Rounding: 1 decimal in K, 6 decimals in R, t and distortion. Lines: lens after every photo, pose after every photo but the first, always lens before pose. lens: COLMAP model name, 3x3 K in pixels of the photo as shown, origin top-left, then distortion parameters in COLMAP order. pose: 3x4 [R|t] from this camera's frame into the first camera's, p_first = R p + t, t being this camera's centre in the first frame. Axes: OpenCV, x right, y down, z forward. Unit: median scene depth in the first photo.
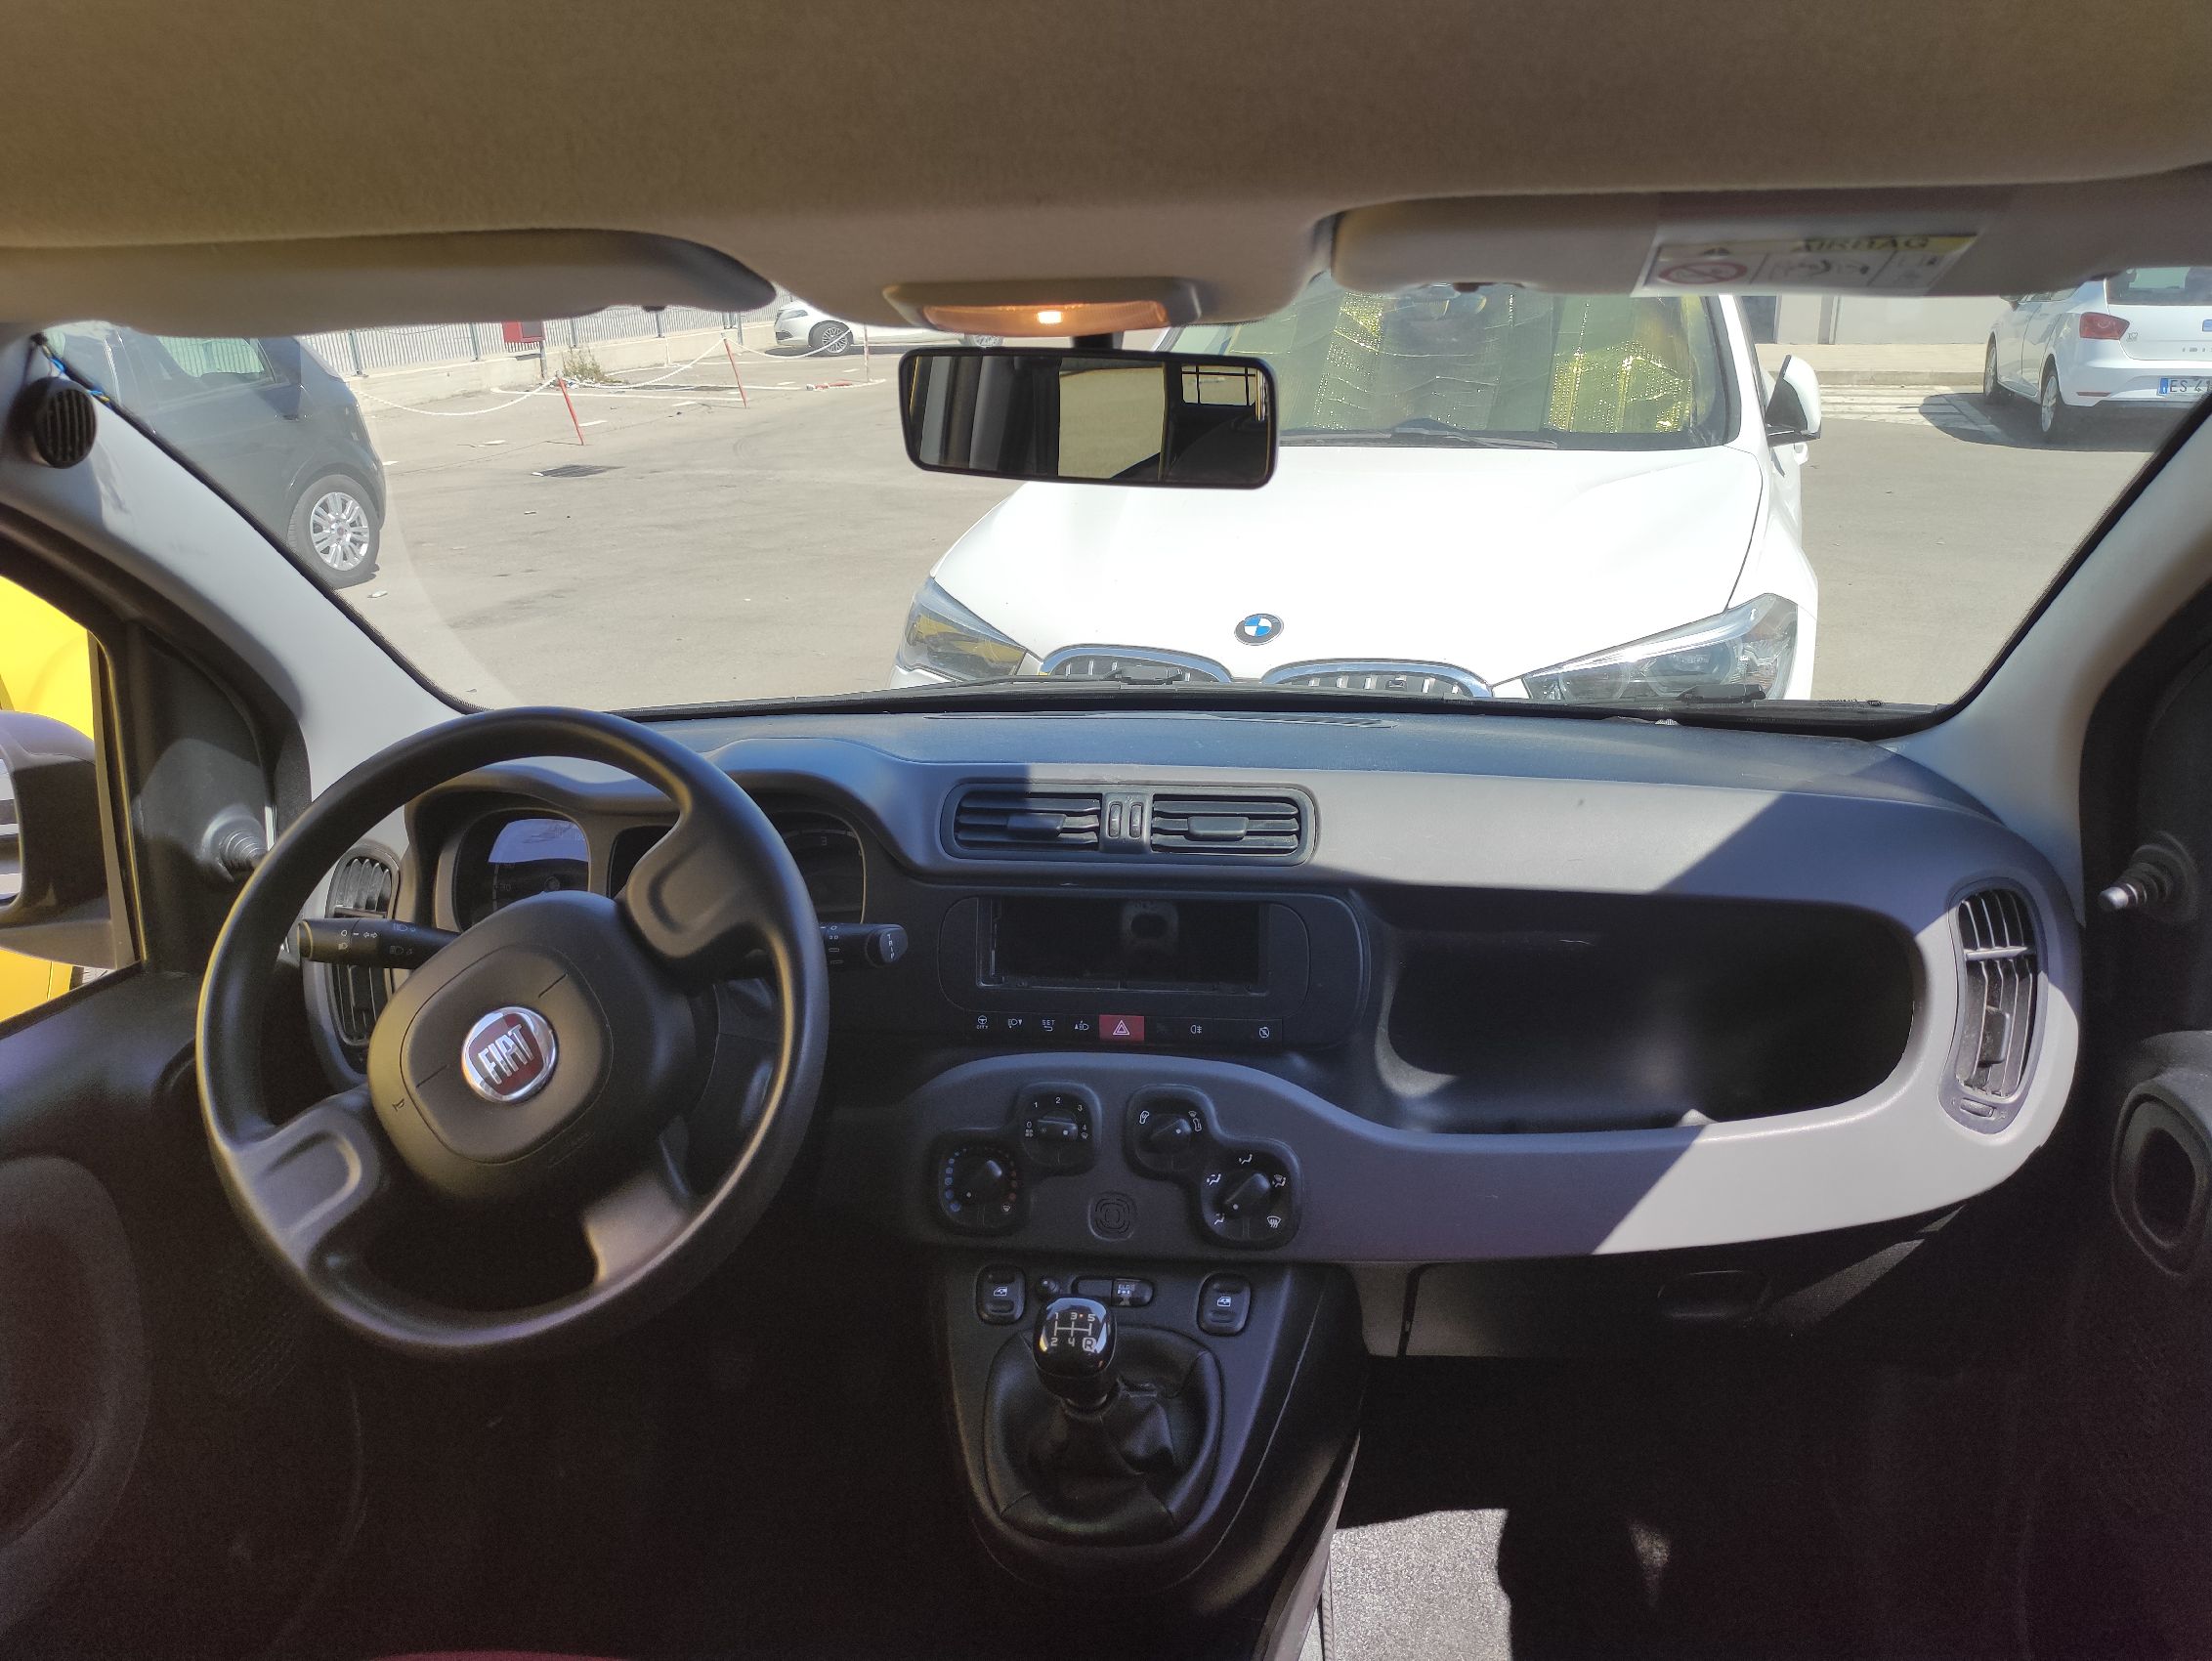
lens RADIAL K [[1640.2, 0, 1106.0], [0, 1640.2, 830.5], [0, 0, 1]] dist [0.030726, -0.004144]
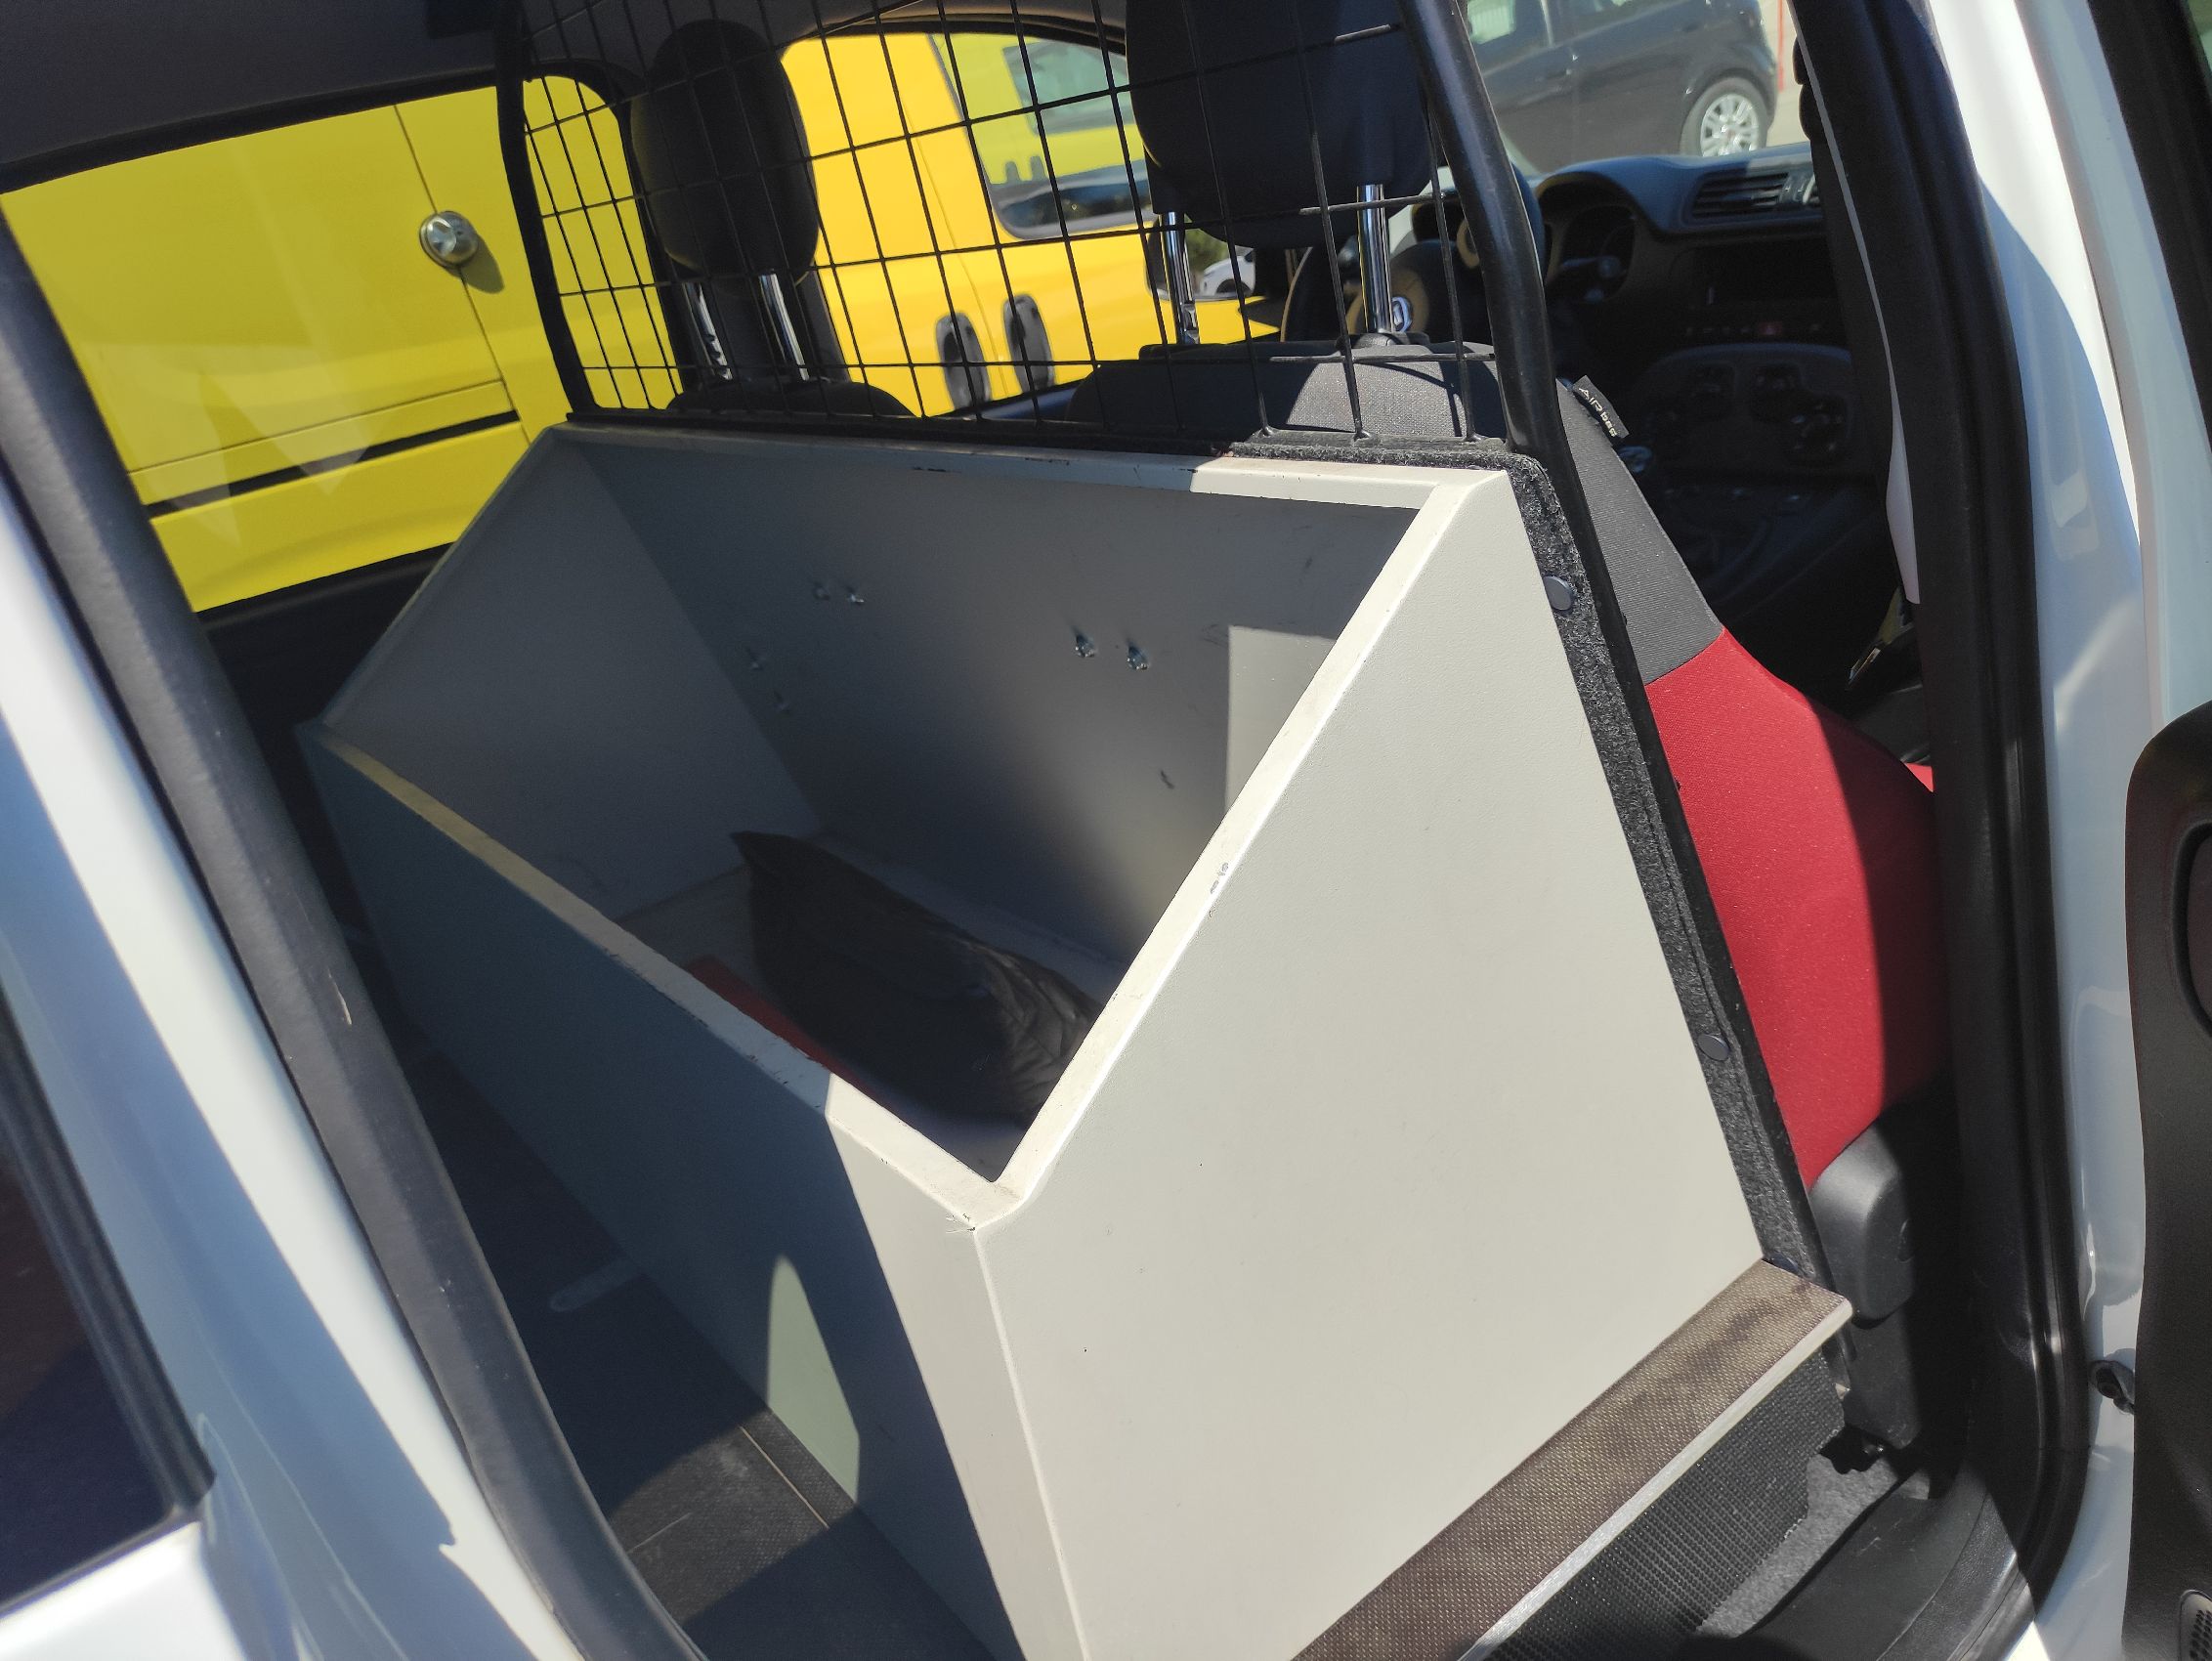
lens RADIAL K [[1640.2, 0, 1106.0], [0, 1640.2, 830.5], [0, 0, 1]] dist [0.030726, -0.004144]
pose [[0.691698, 0.176849, -0.700199, 0.735176], [-0.023740, 0.974598, 0.222702, 0.242311], [0.721797, -0.137419, 0.678326, -0.570504]]
